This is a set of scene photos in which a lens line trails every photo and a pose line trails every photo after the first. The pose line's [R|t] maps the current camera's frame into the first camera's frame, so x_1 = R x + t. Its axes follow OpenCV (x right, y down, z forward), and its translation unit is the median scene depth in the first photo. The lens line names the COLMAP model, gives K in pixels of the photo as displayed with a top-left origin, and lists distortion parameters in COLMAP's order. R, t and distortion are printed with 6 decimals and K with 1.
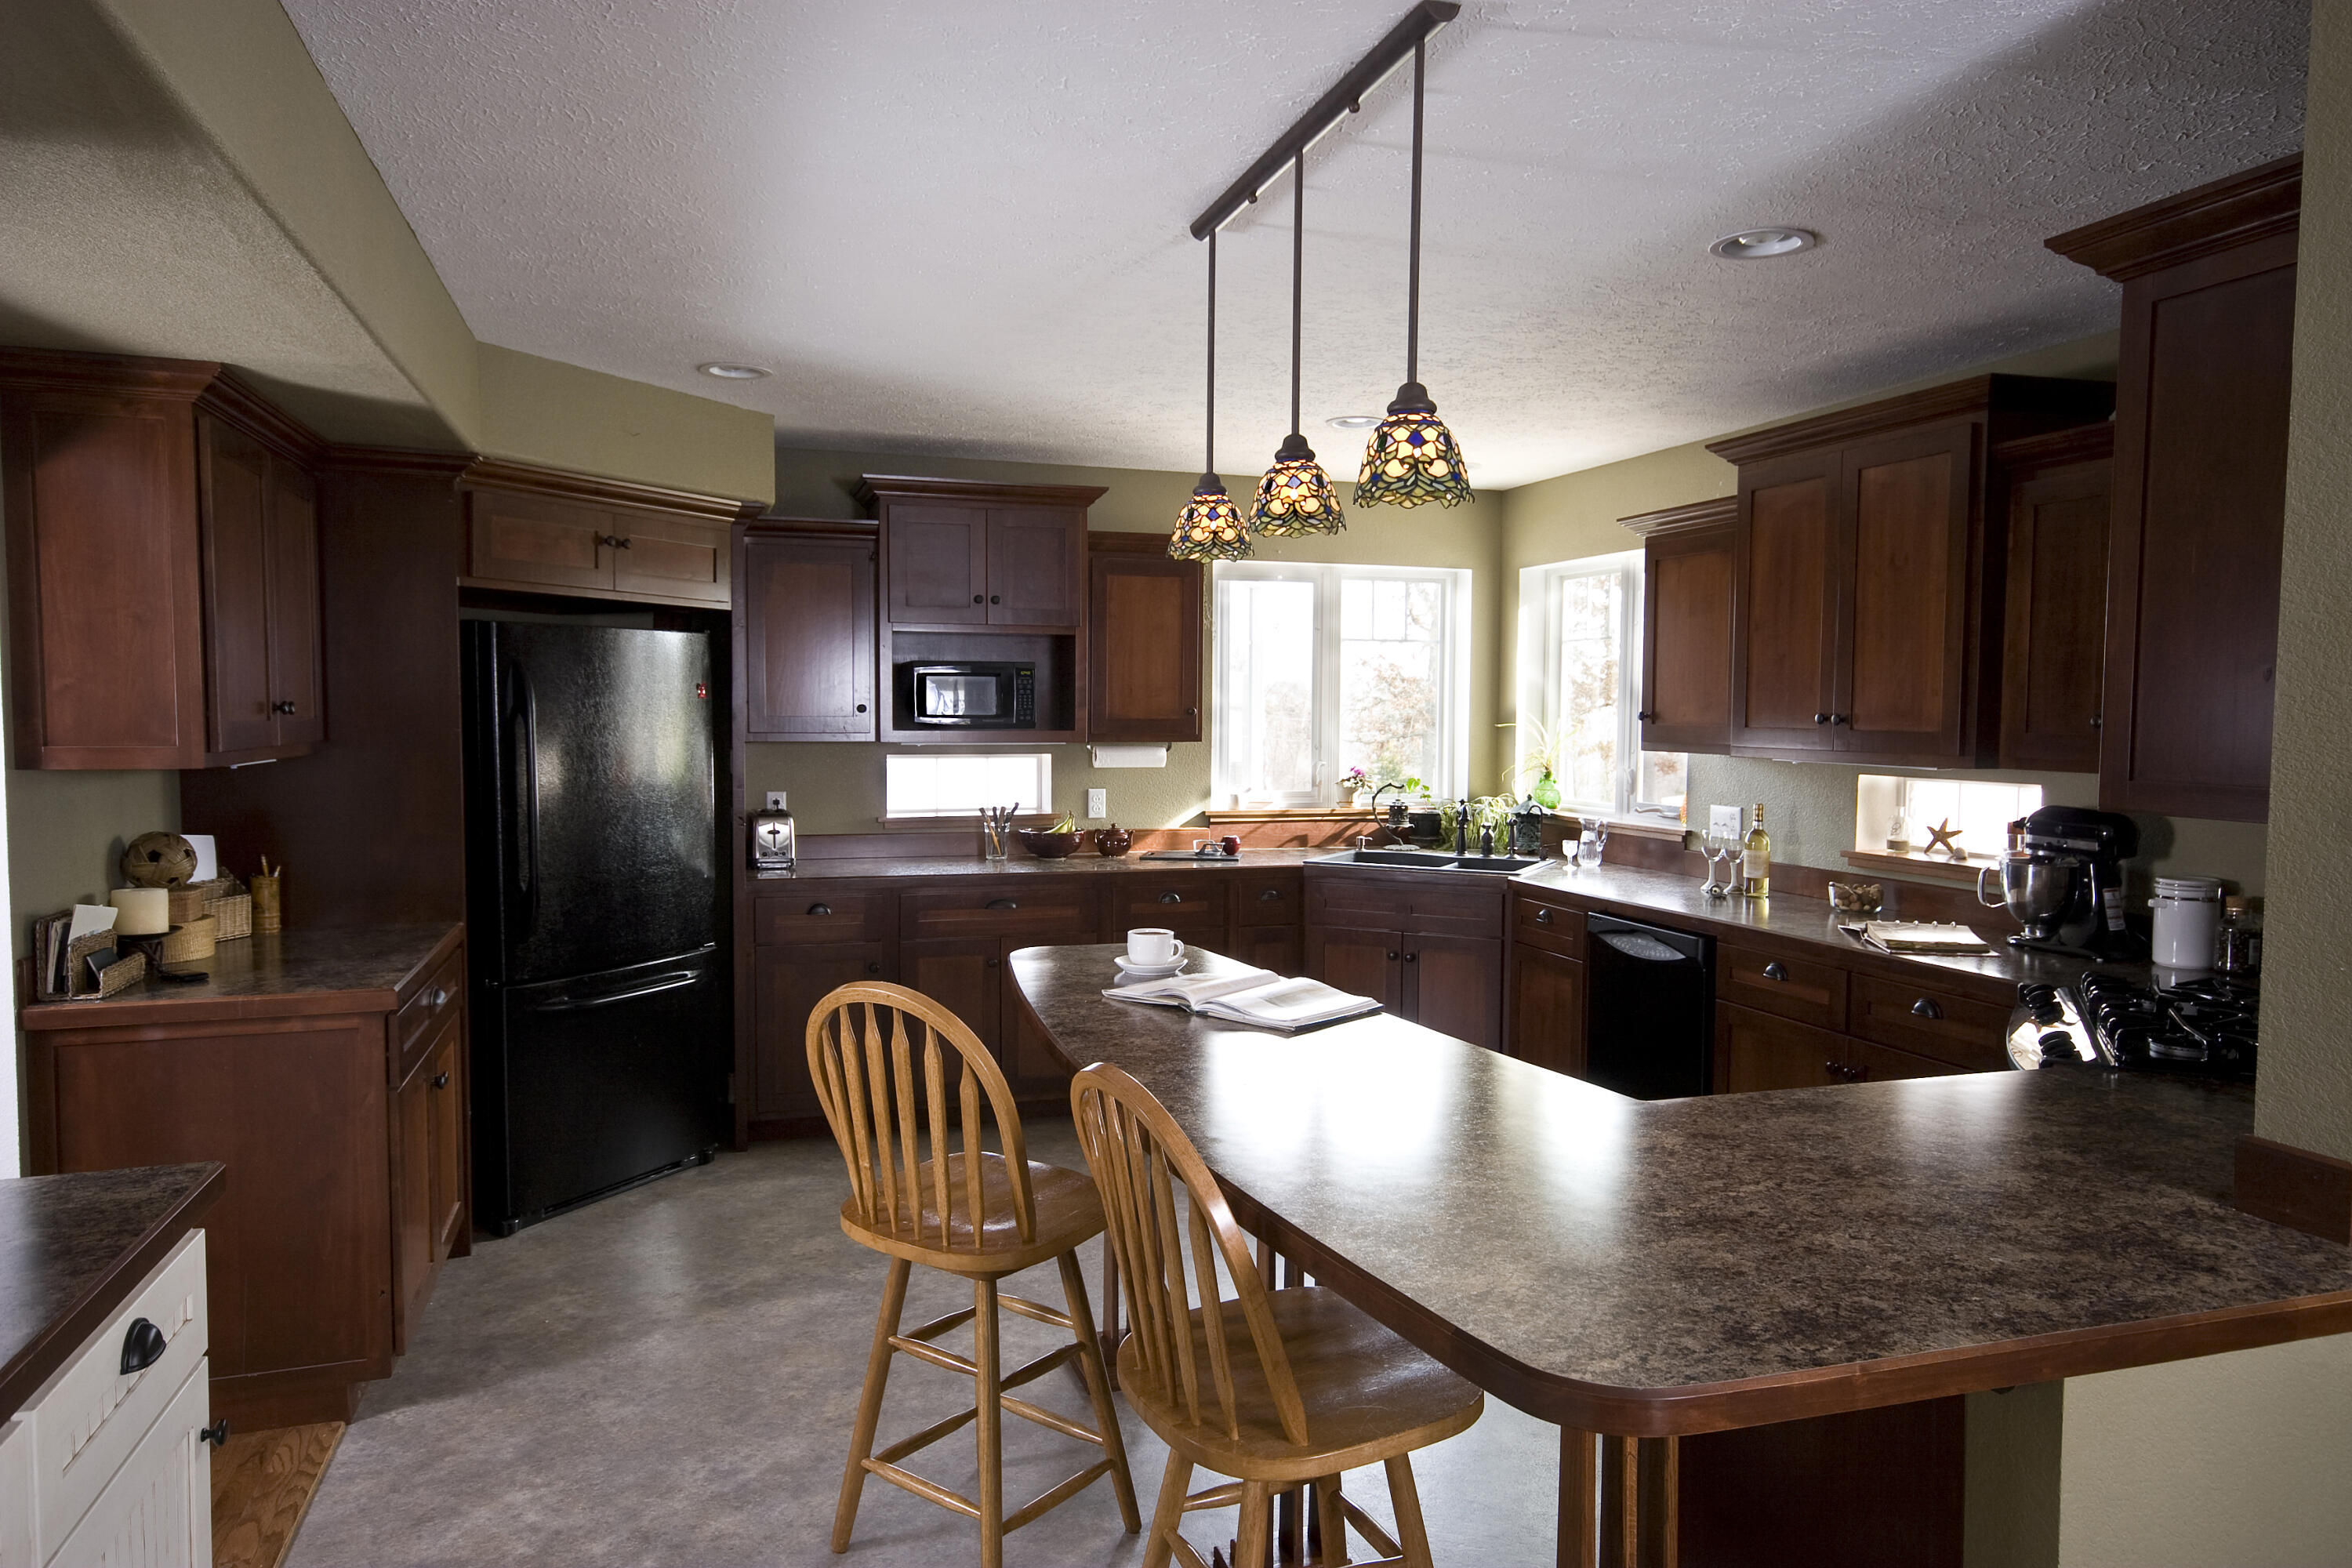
lens RADIAL K [[1463.7, 0, 1133.3], [0, 1463.7, 819.9], [0, 0, 1]] dist [0.010283, 0.004185]
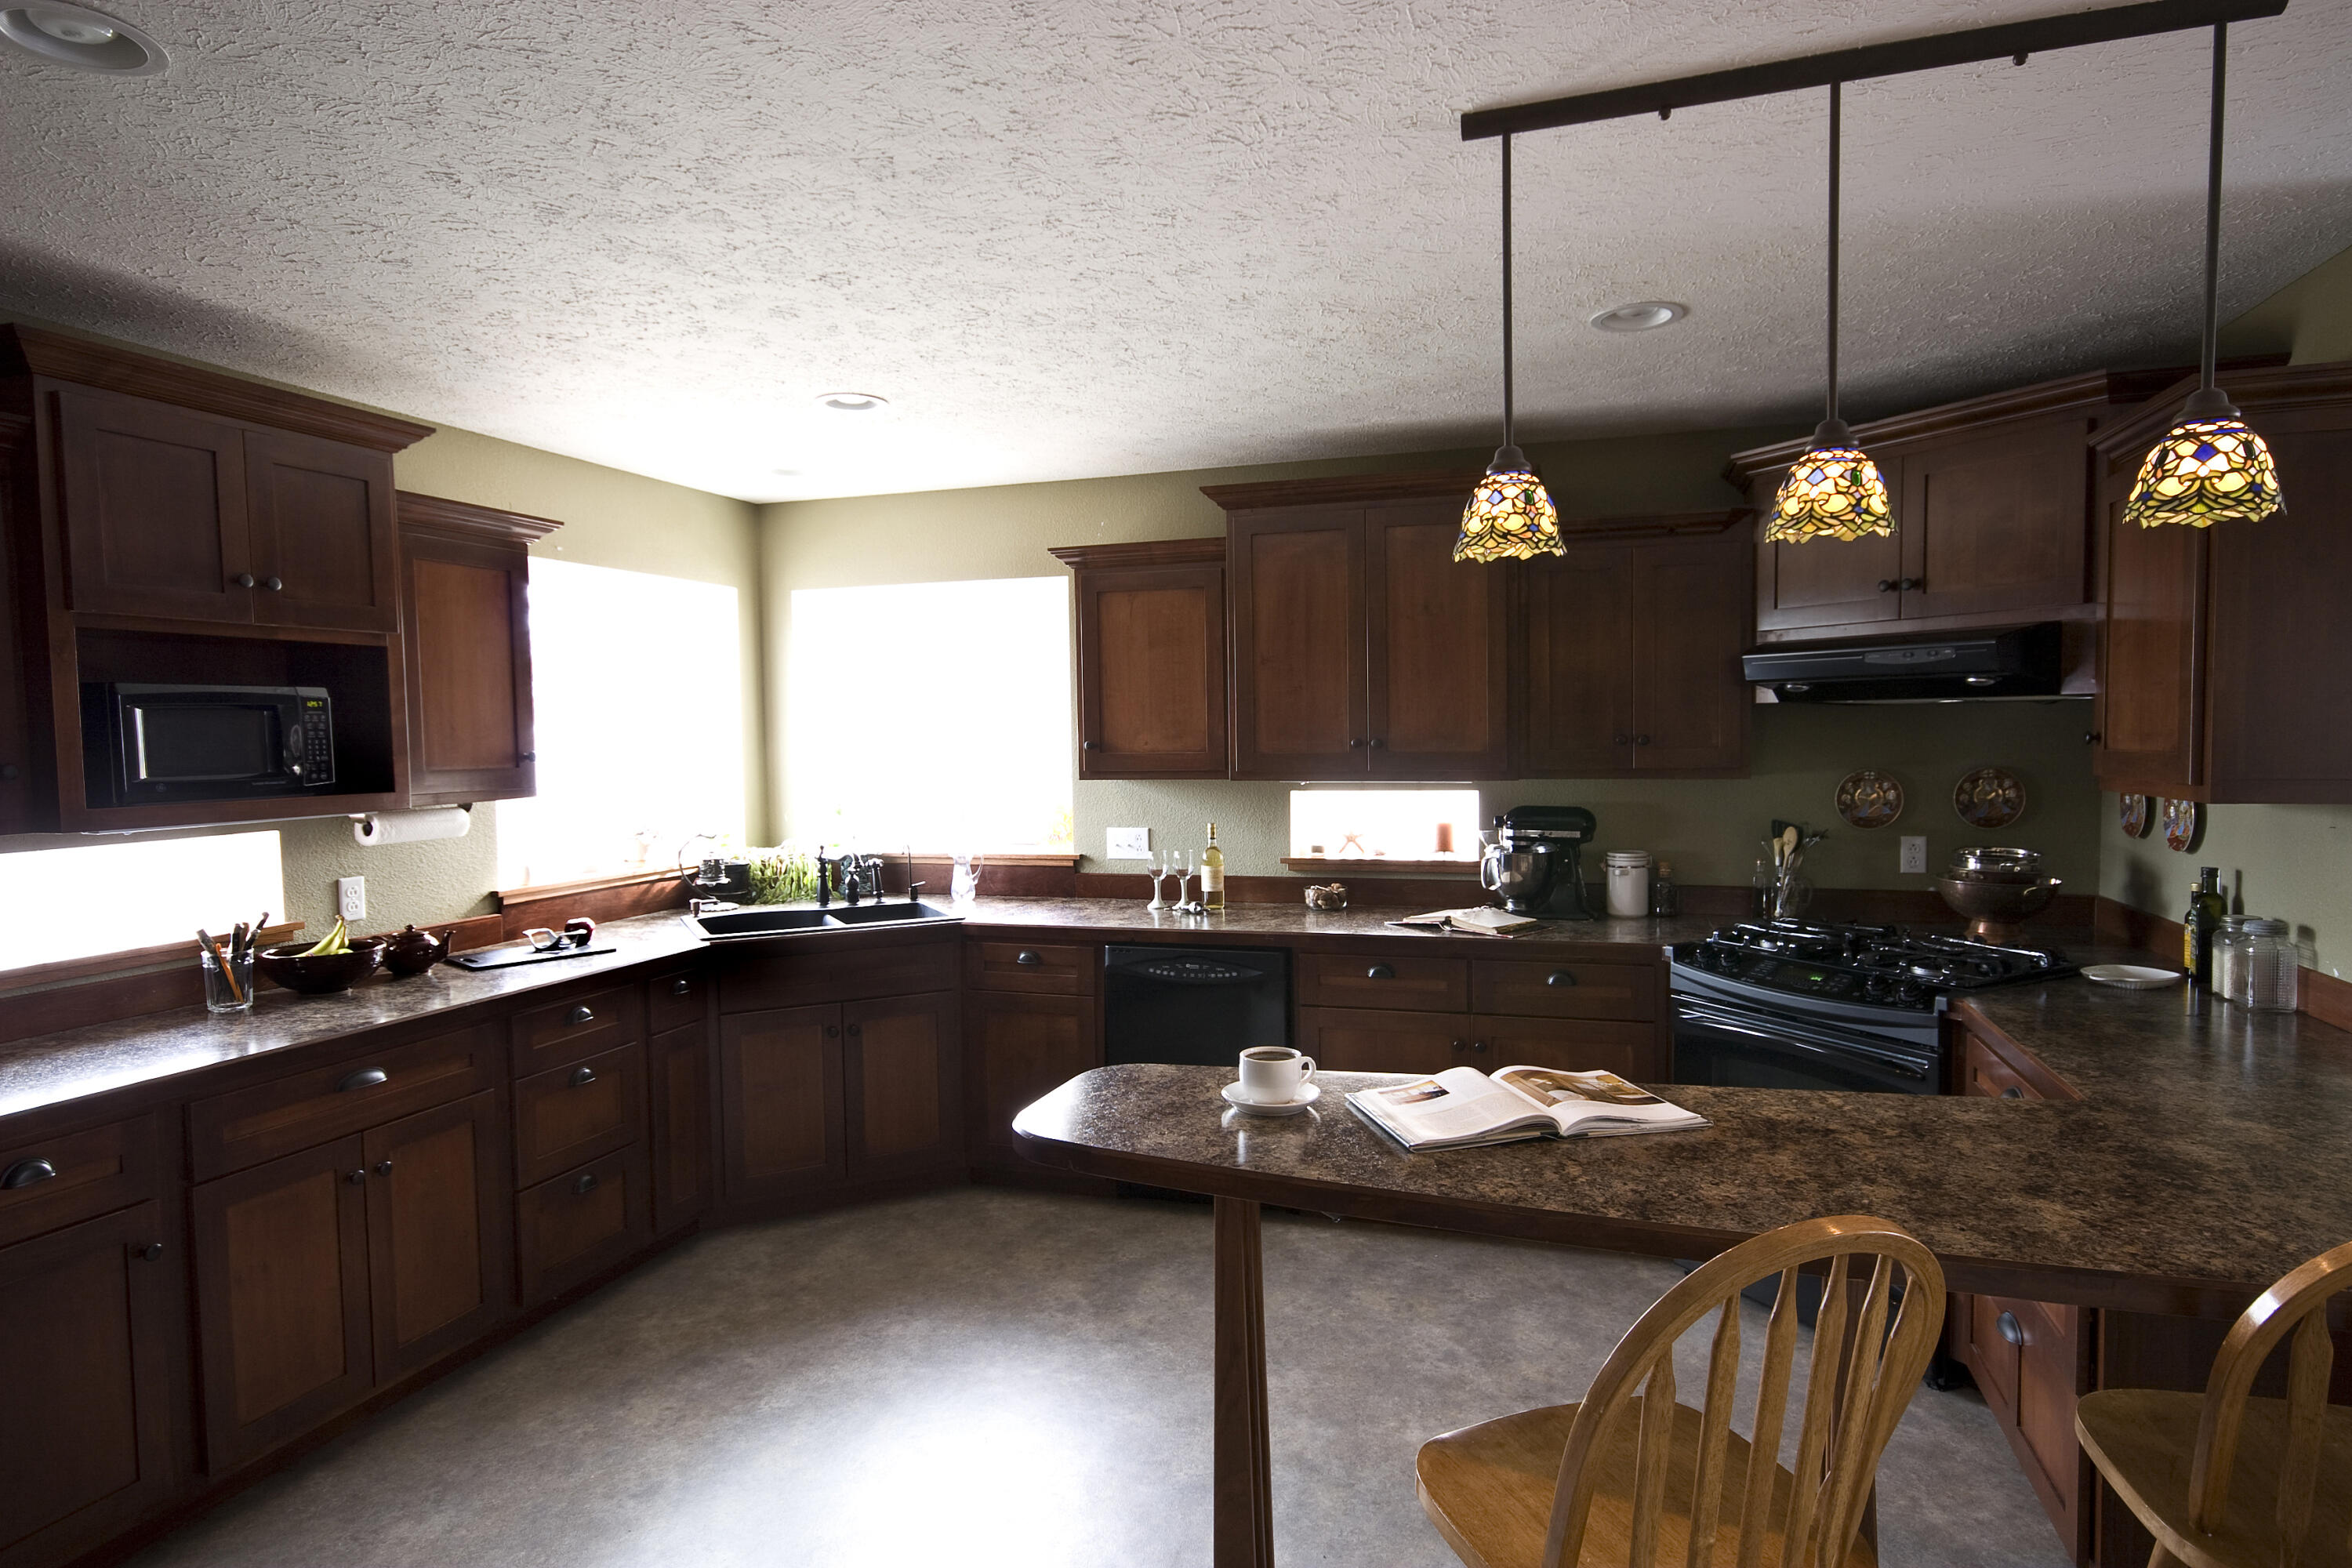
lens RADIAL K [[1325.3, 0, 1118.4], [0, 1325.3, 806.3], [0, 0, 1]] dist [0.007636, 0.010856]
pose [[0.591866, -0.066664, 0.803275, -0.417411], [0.080888, 0.996456, 0.023096, -0.053758], [-0.801967, 0.051305, 0.595160, 0.488873]]
